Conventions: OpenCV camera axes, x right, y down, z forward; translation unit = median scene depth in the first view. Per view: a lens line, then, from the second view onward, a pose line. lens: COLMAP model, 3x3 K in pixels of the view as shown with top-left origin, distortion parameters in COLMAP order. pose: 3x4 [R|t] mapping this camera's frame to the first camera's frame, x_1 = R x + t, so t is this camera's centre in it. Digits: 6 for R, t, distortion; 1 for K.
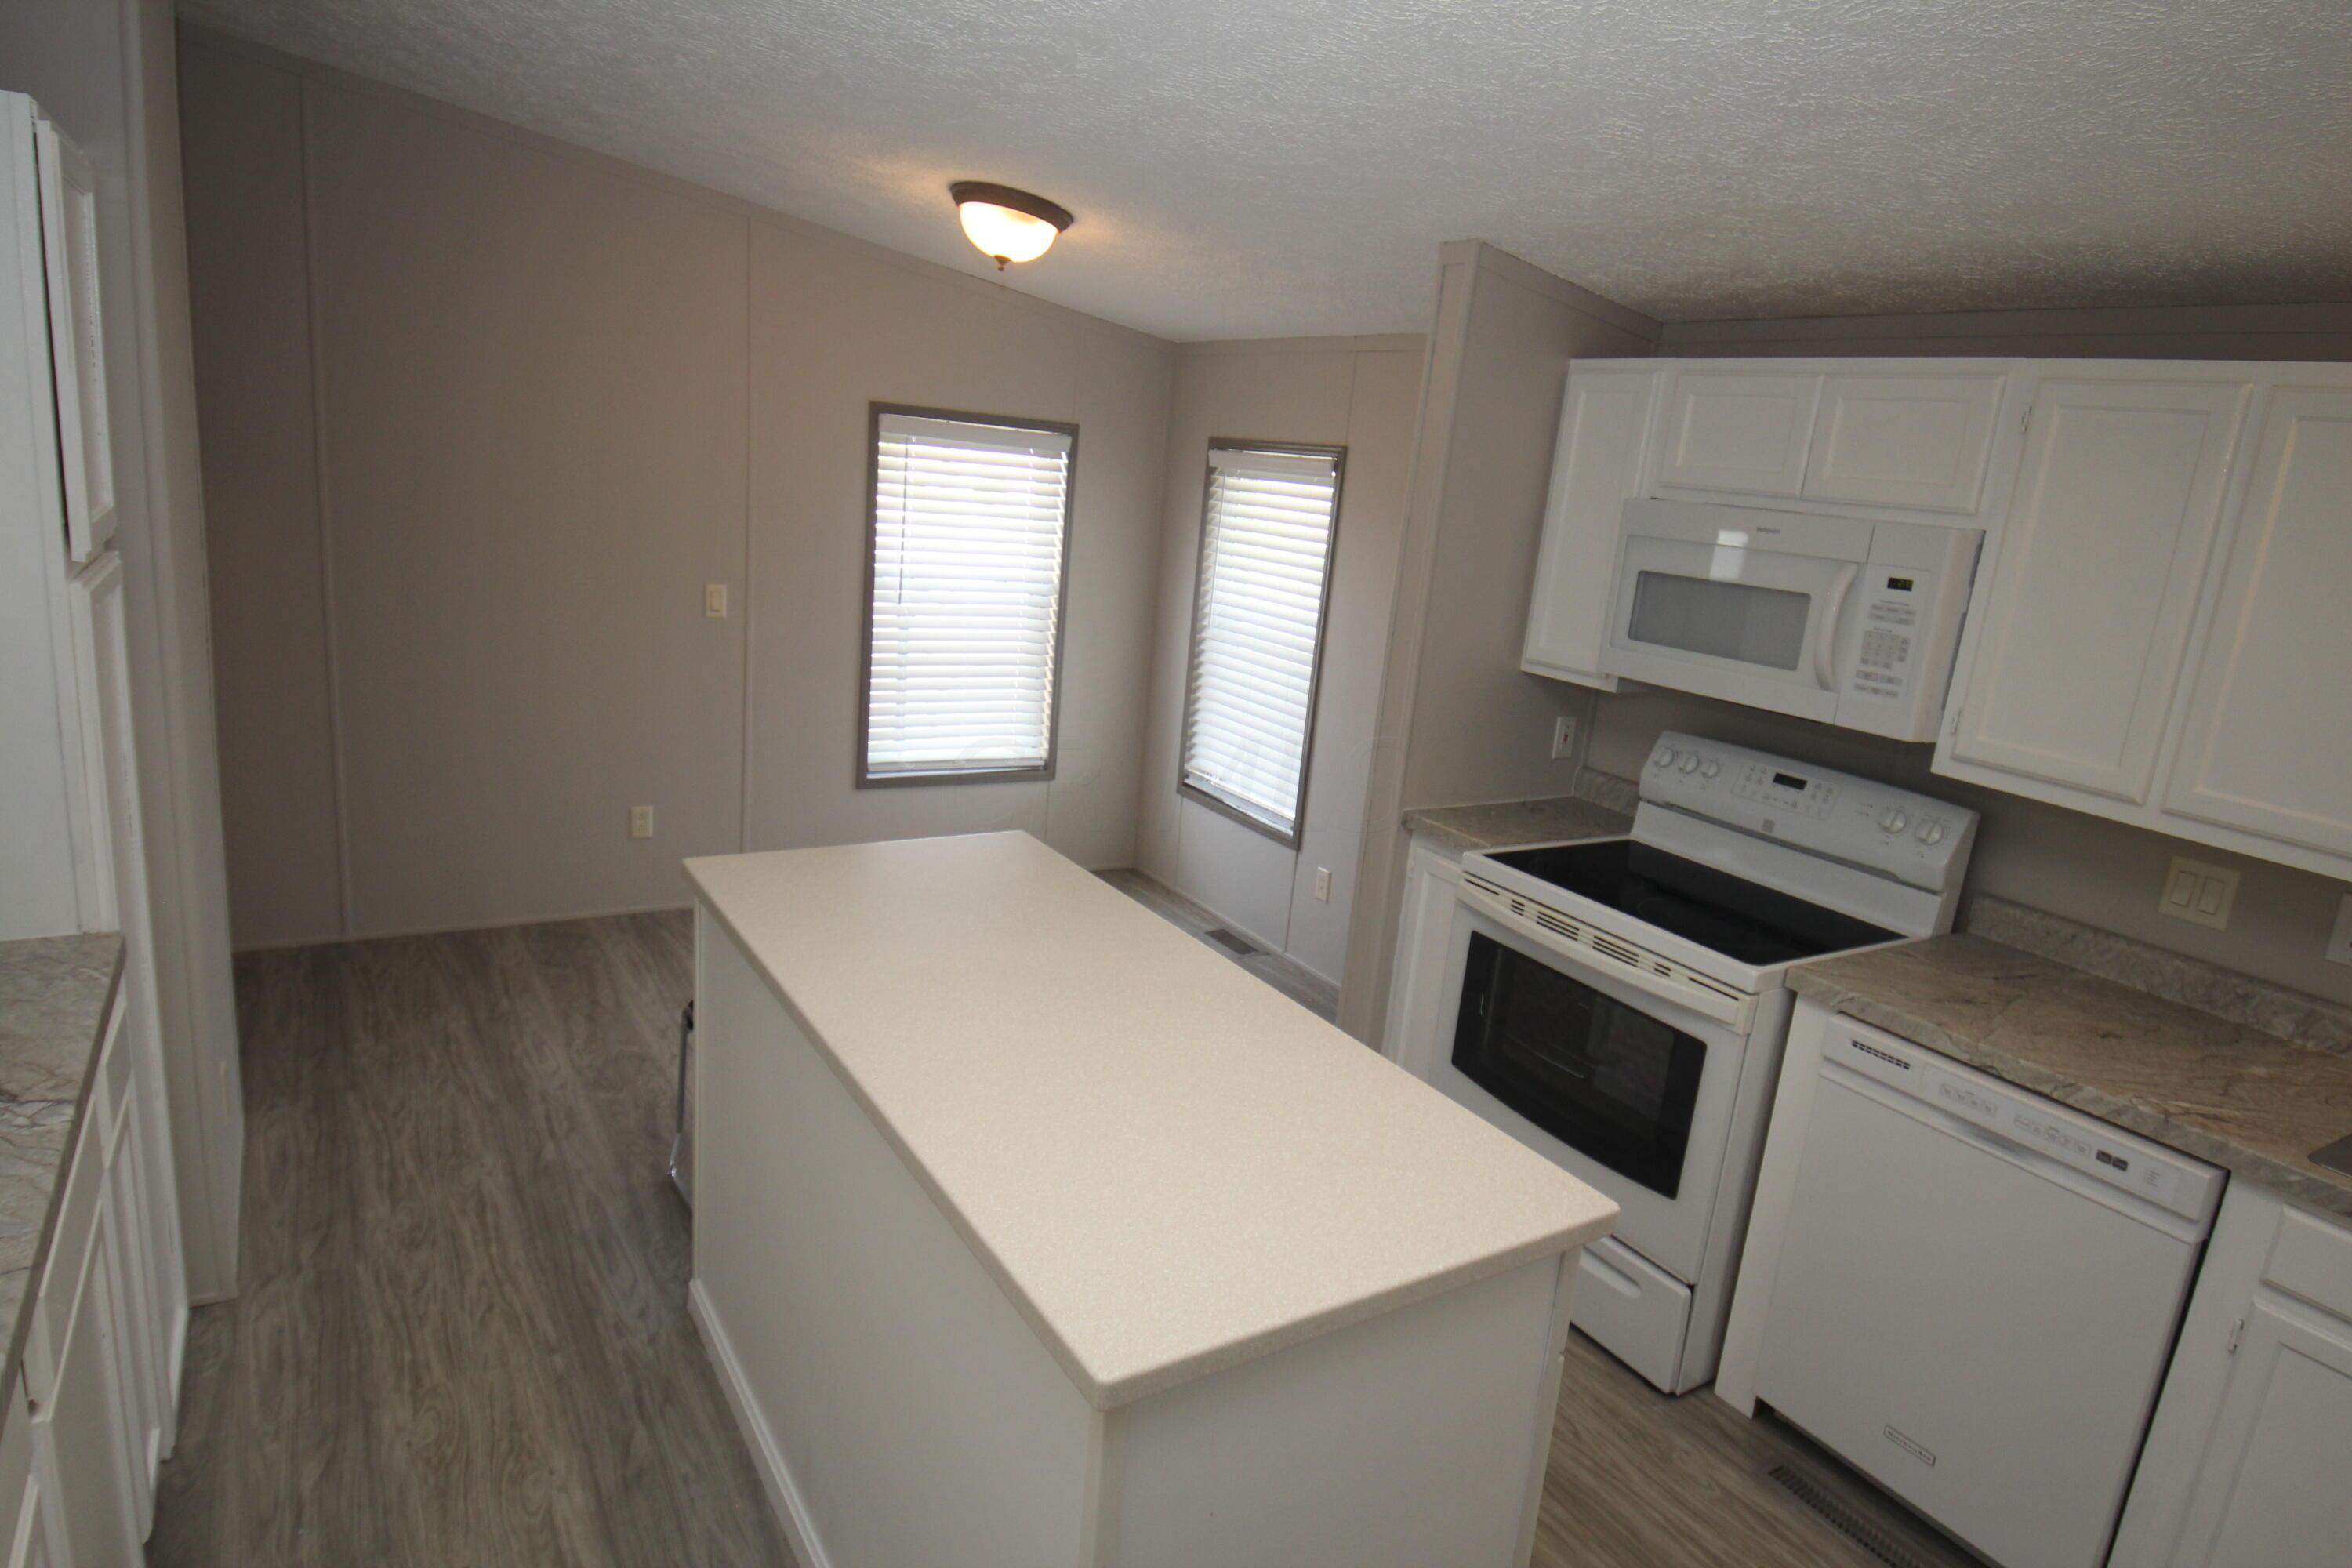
lens RADIAL K [[1344.4, 0, 1184.6], [0, 1344.4, 781.4], [0, 0, 1]] dist [0.041846, -0.066565]
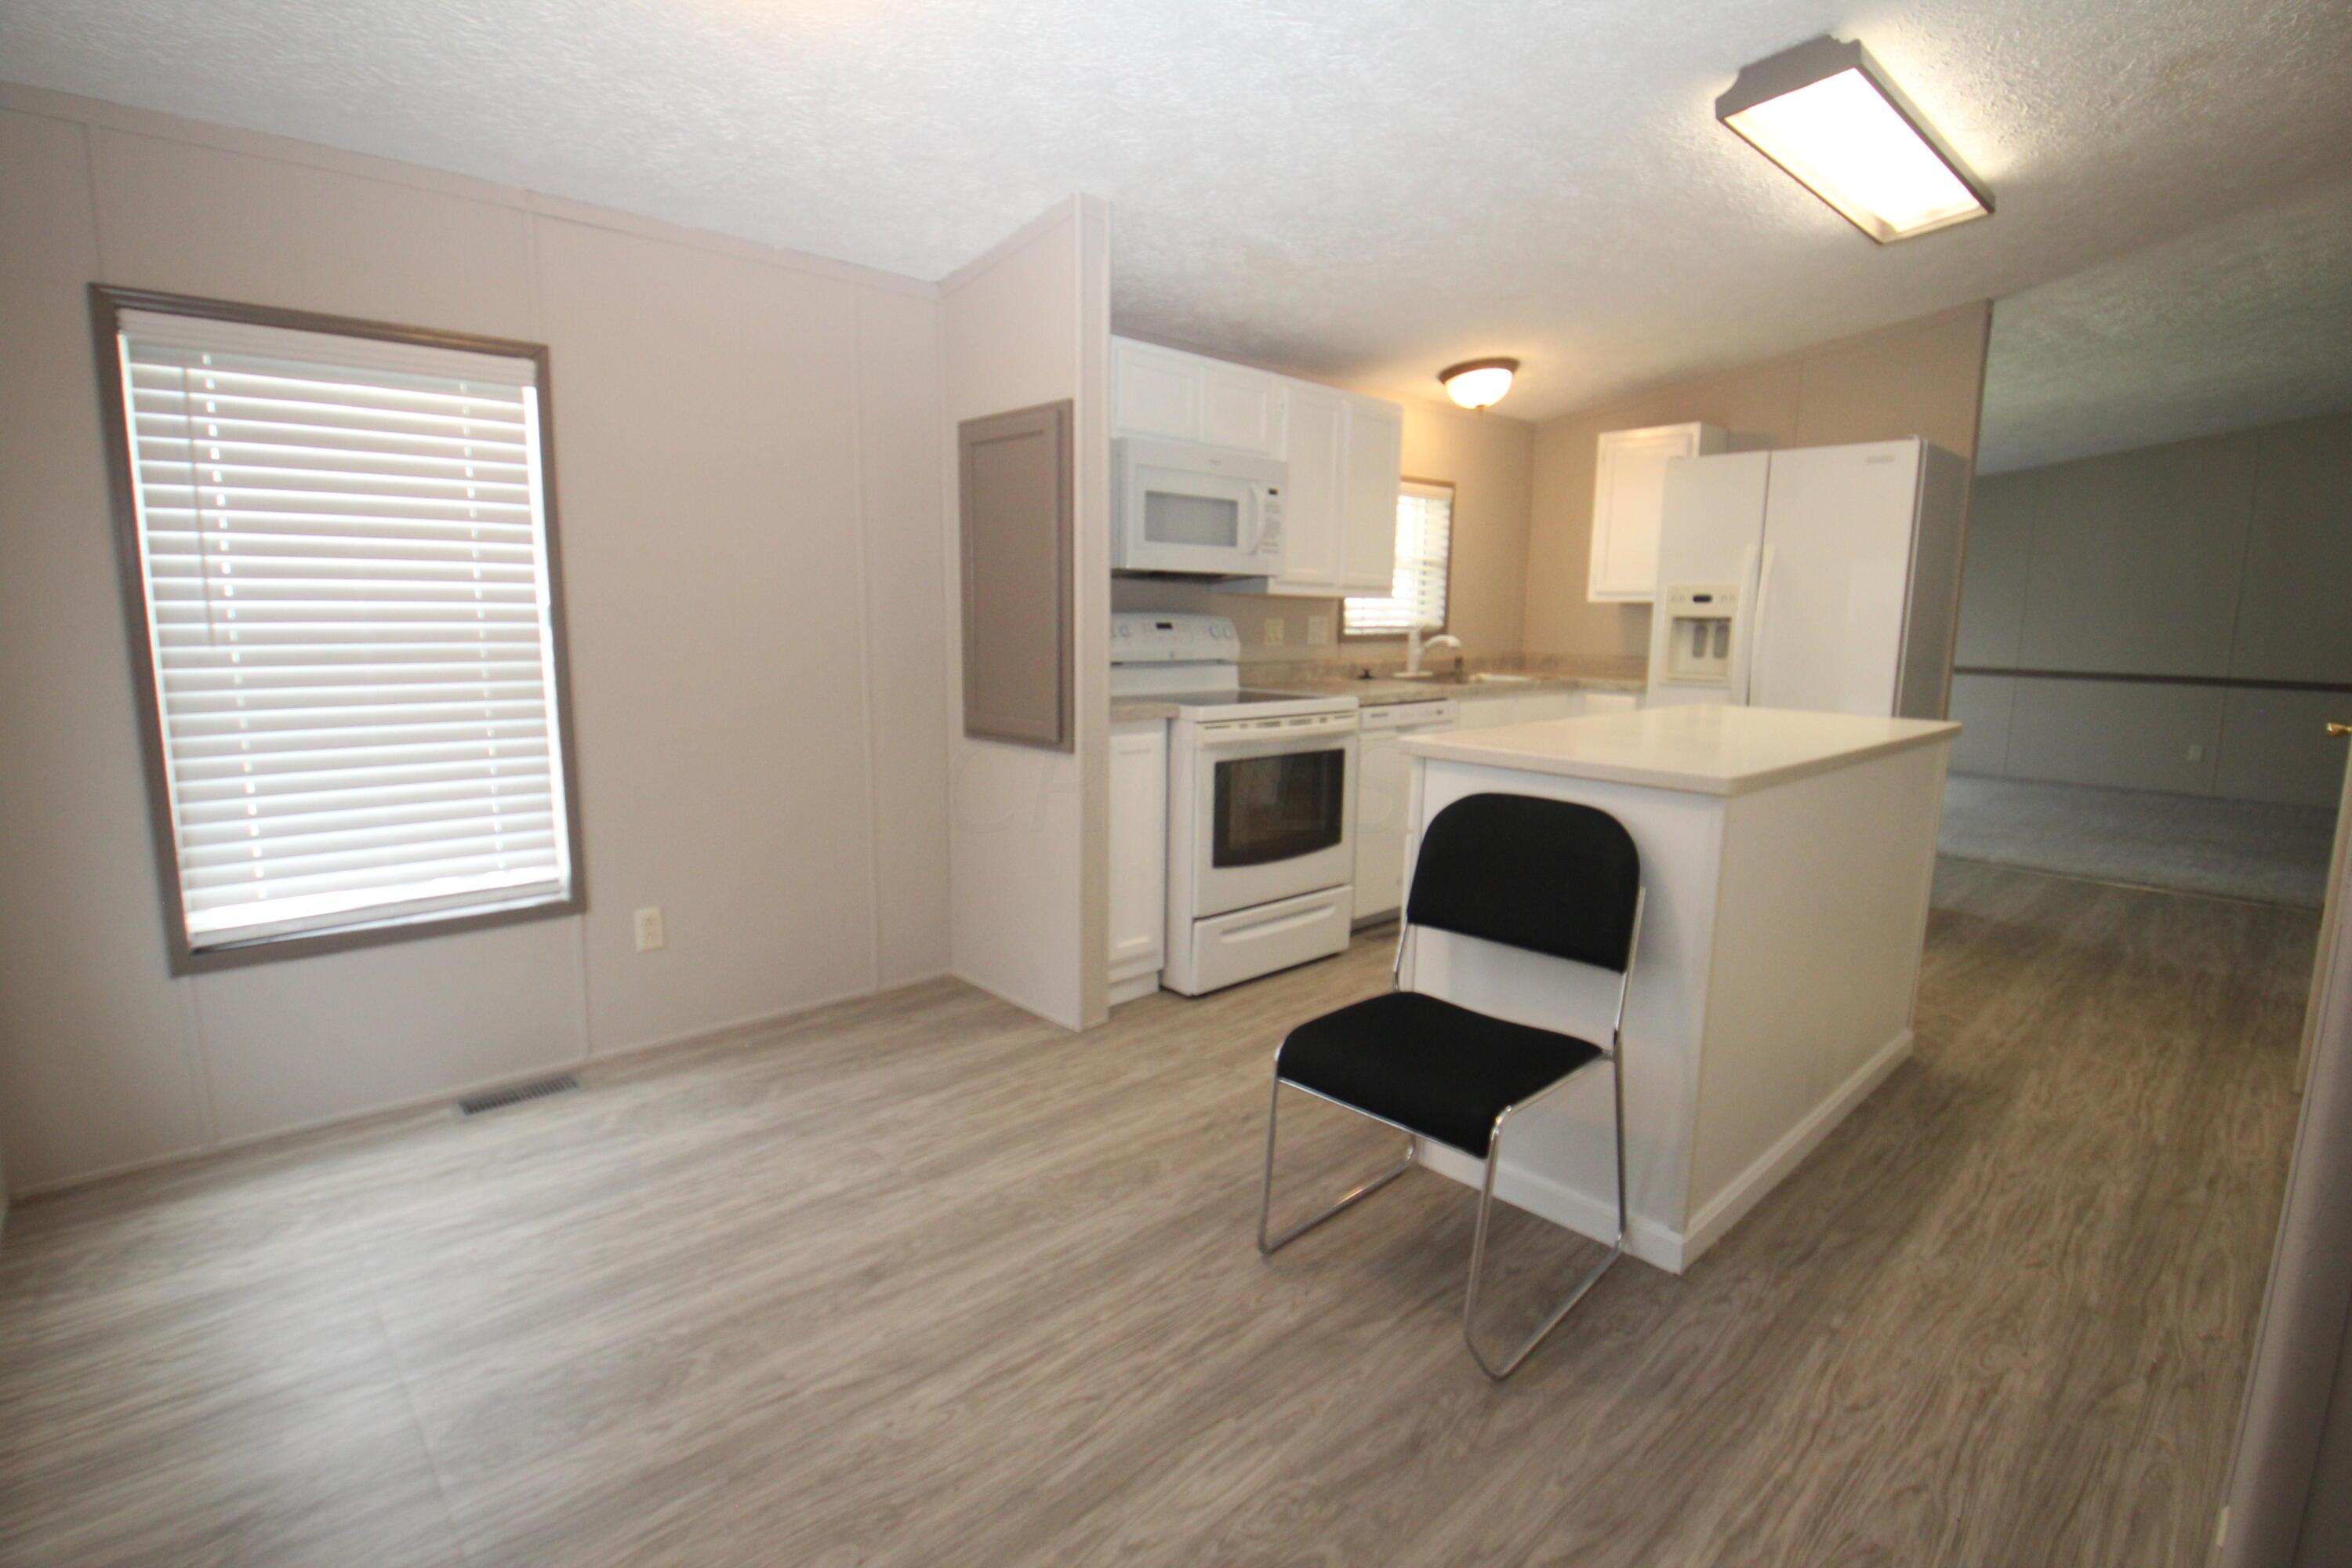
lens RADIAL K [[1112.0, 0, 1167.1], [0, 1112.0, 776.4], [0, 0, 1]] dist [-0.001058, -0.021803]
pose [[-0.178534, -0.234930, 0.955476, -0.843757], [0.202868, 0.941424, 0.269381, -0.184778], [-0.962793, 0.241929, -0.120416, 1.197226]]
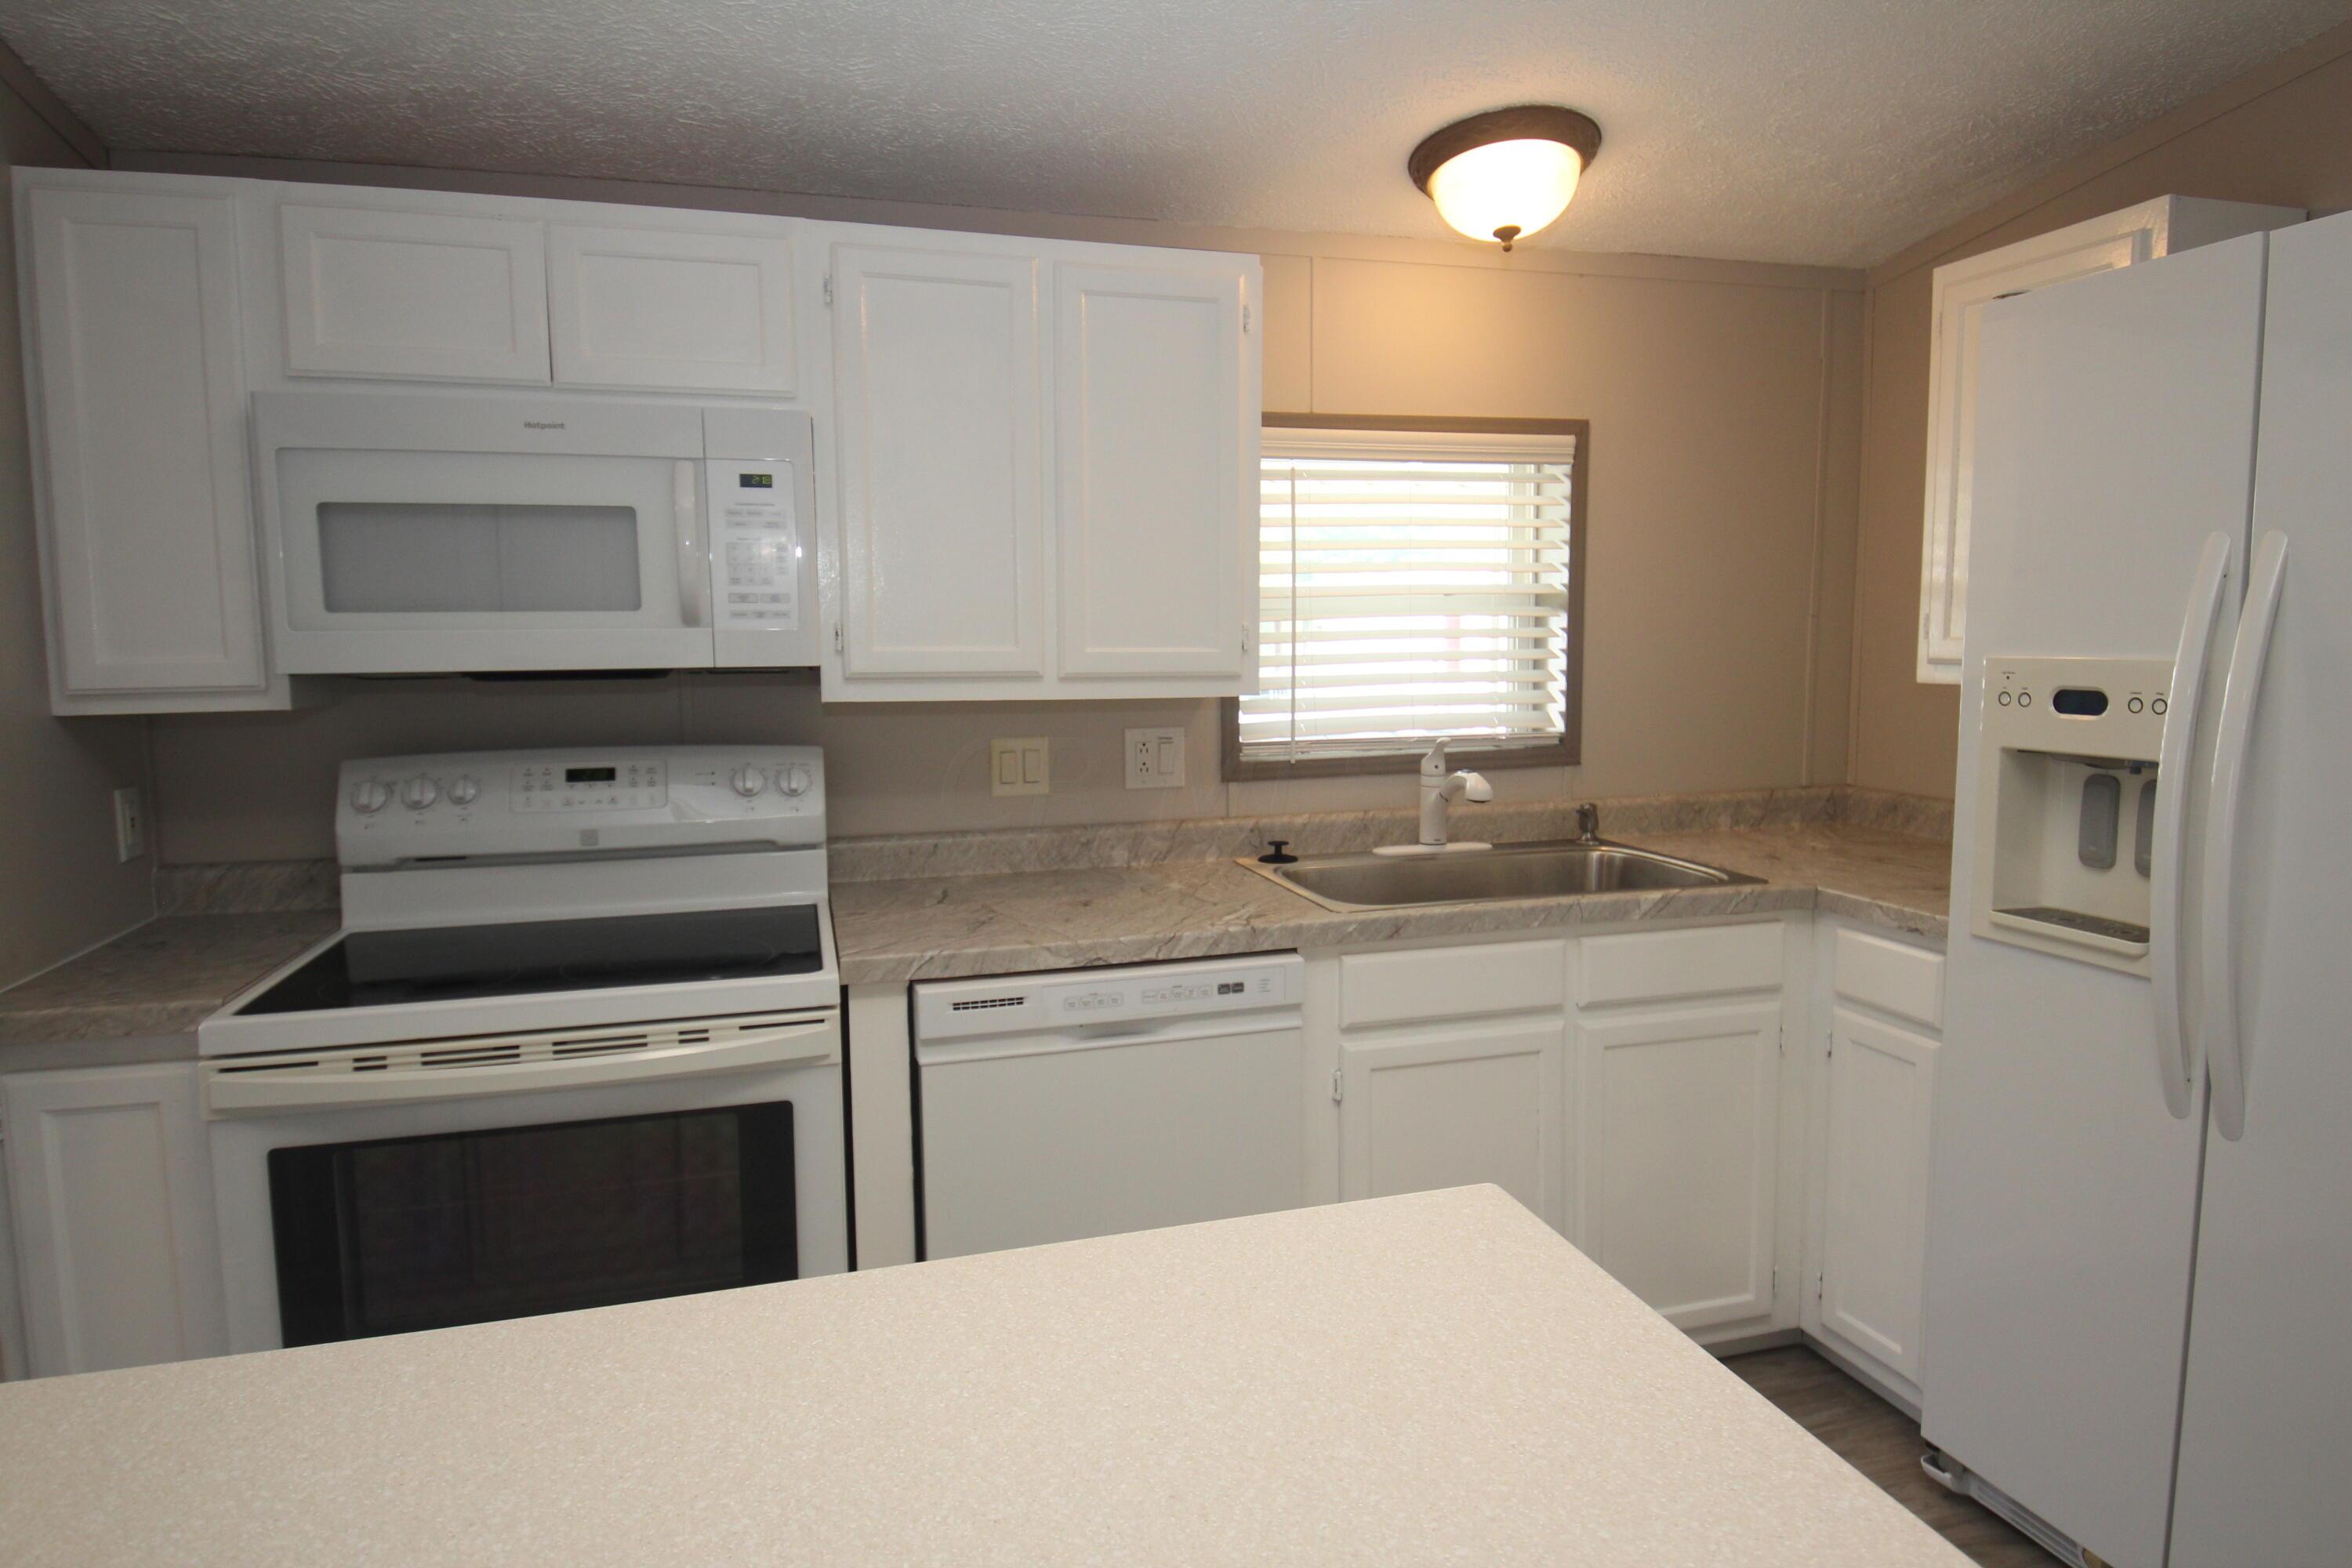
lens RADIAL K [[1338.9, 0, 1173.4], [0, 1338.9, 770.2], [0, 0, 1]] dist [0.049827, -0.080486]
pose [[0.276660, -0.191152, 0.941764, -0.172319], [0.258740, 0.958642, 0.118569, -0.007423], [-0.925480, 0.210869, 0.314676, 0.460334]]
